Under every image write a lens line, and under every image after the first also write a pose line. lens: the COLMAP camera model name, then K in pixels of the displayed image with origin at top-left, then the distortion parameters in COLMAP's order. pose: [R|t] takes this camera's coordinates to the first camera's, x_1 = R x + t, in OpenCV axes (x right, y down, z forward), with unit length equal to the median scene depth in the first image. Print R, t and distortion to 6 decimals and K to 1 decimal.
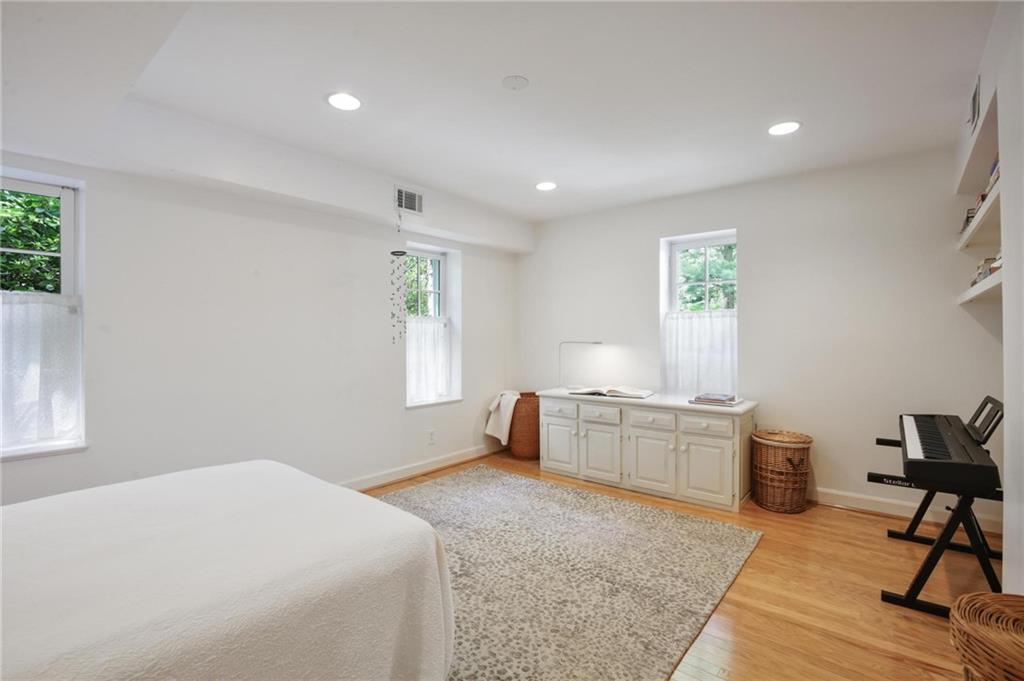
lens RADIAL K [[466.0, 0, 512.8], [0, 466.0, 338.3], [0, 0, 1]] dist [-0.035070, 0.000488]
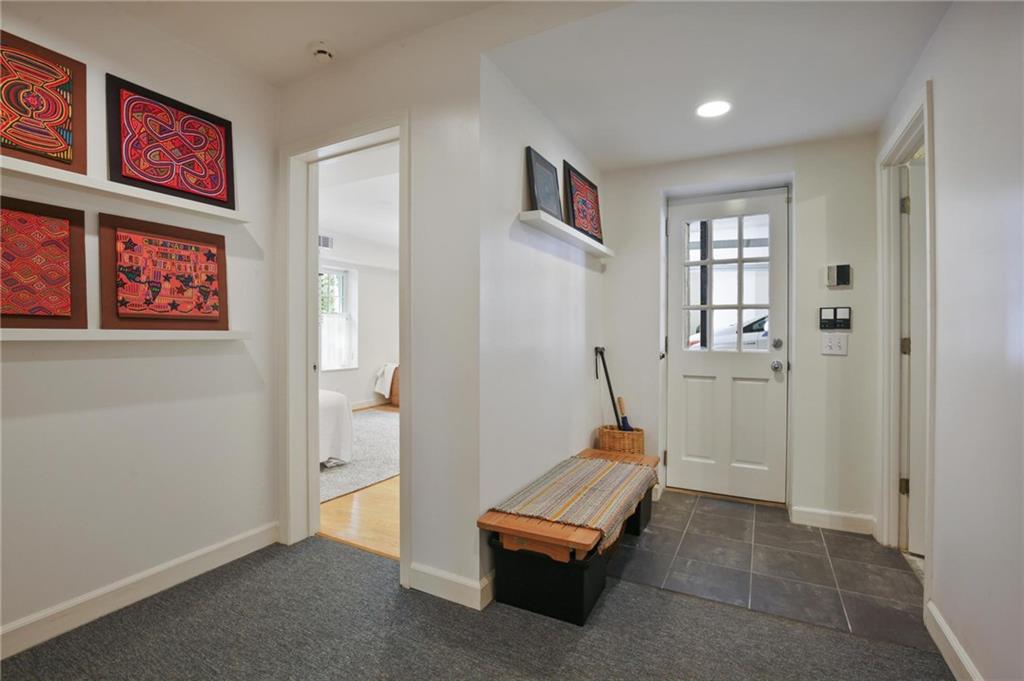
lens RADIAL K [[466.0, 0, 509.6], [0, 466.0, 341.6], [0, 0, 1]] dist [-0.035070, 0.000488]
pose [[0.979251, 0.002435, 0.202638, 0.066462], [-0.004558, 0.999940, 0.010008, 0.028289], [-0.202602, -0.010724, 0.979203, -0.574798]]
